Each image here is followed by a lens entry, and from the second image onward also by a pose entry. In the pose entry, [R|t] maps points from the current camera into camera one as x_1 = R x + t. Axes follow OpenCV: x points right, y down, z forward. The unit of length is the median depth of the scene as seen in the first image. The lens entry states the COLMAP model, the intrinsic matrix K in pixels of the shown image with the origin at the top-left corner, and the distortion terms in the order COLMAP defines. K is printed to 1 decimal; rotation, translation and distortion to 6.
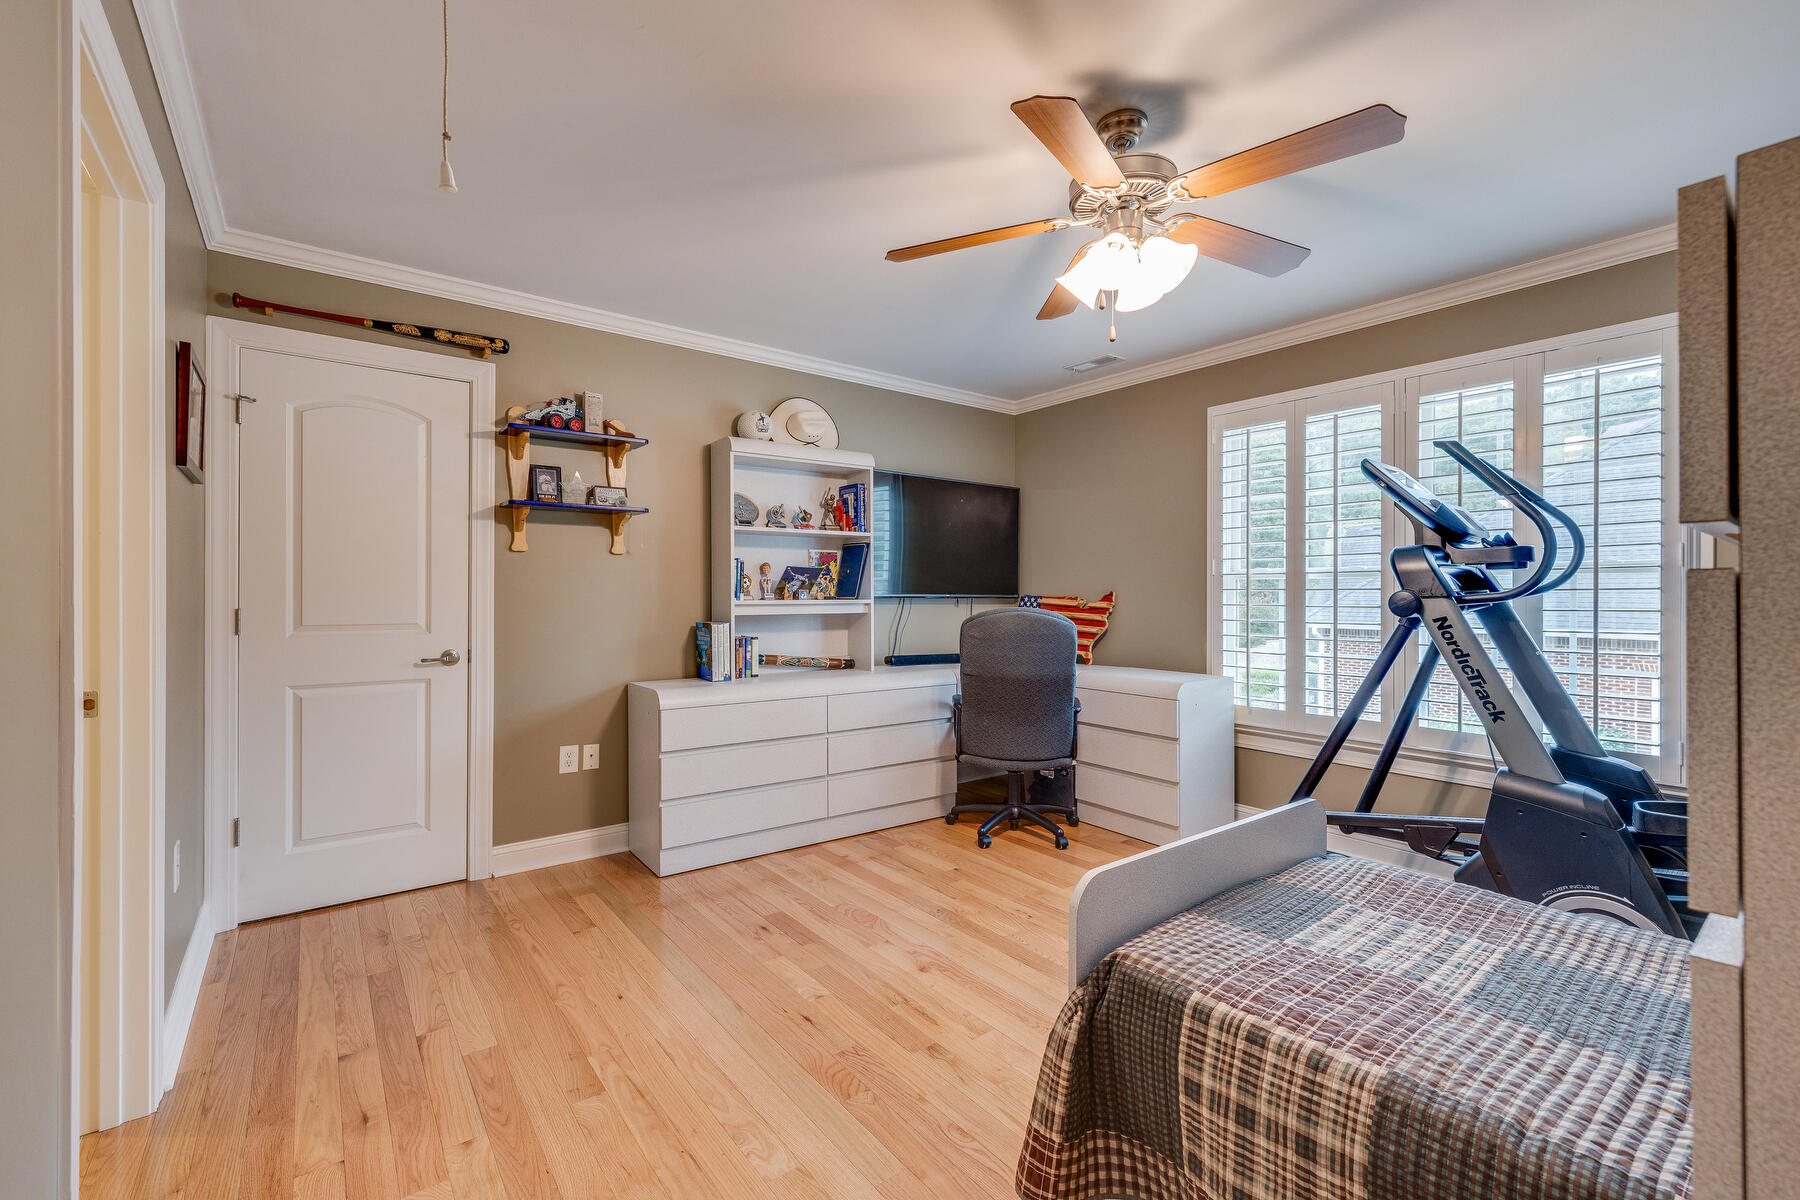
lens RADIAL K [[766.7, 0, 900.0], [0, 766.7, 600.0], [0, 0, 1]] dist [-0.000817, -0.000108]
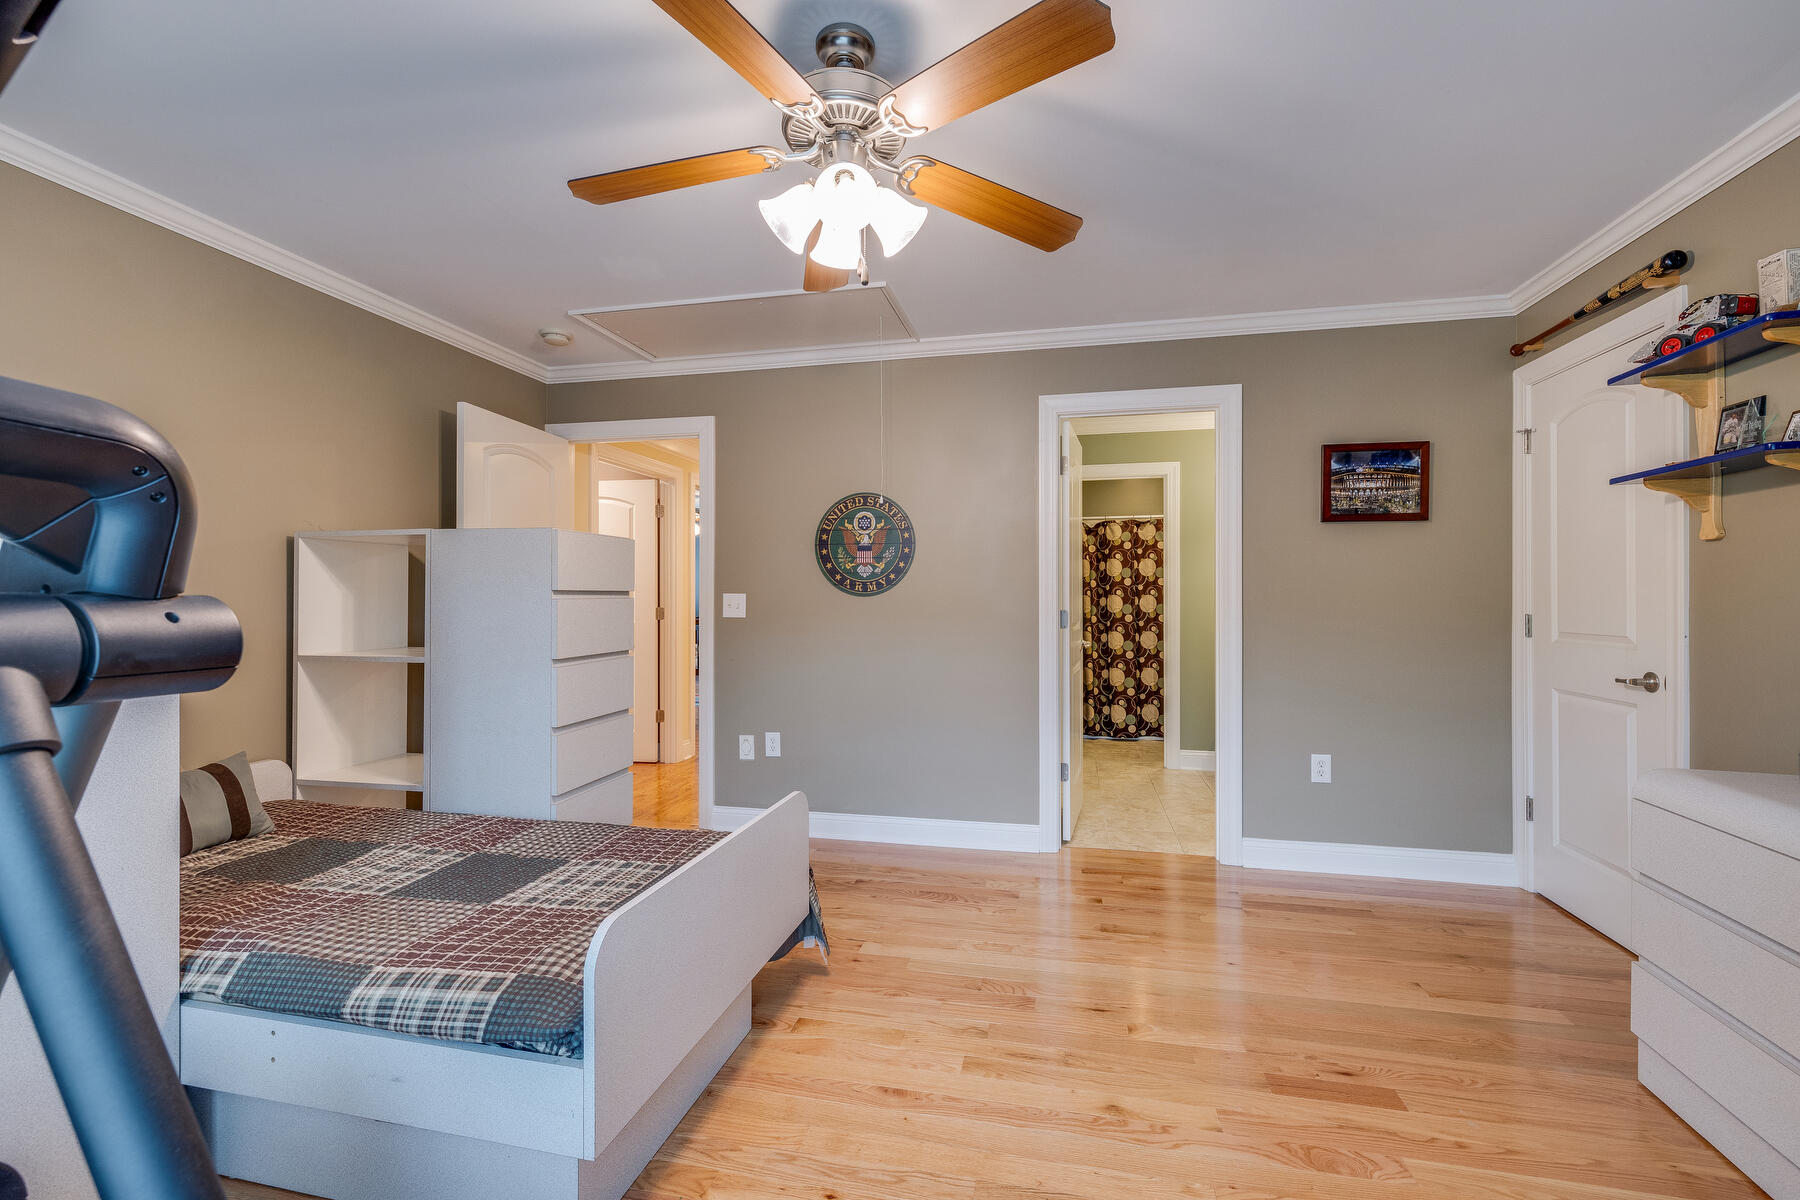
lens RADIAL K [[766.7, 0, 900.0], [0, 766.7, 600.0], [0, 0, 1]] dist [-0.000817, -0.000108]
pose [[-0.773411, 0.000865, -0.633905, 0.612303], [-0.000155, 0.999999, 0.001554, -0.012582], [0.633905, 0.001300, -0.773410, 1.326368]]
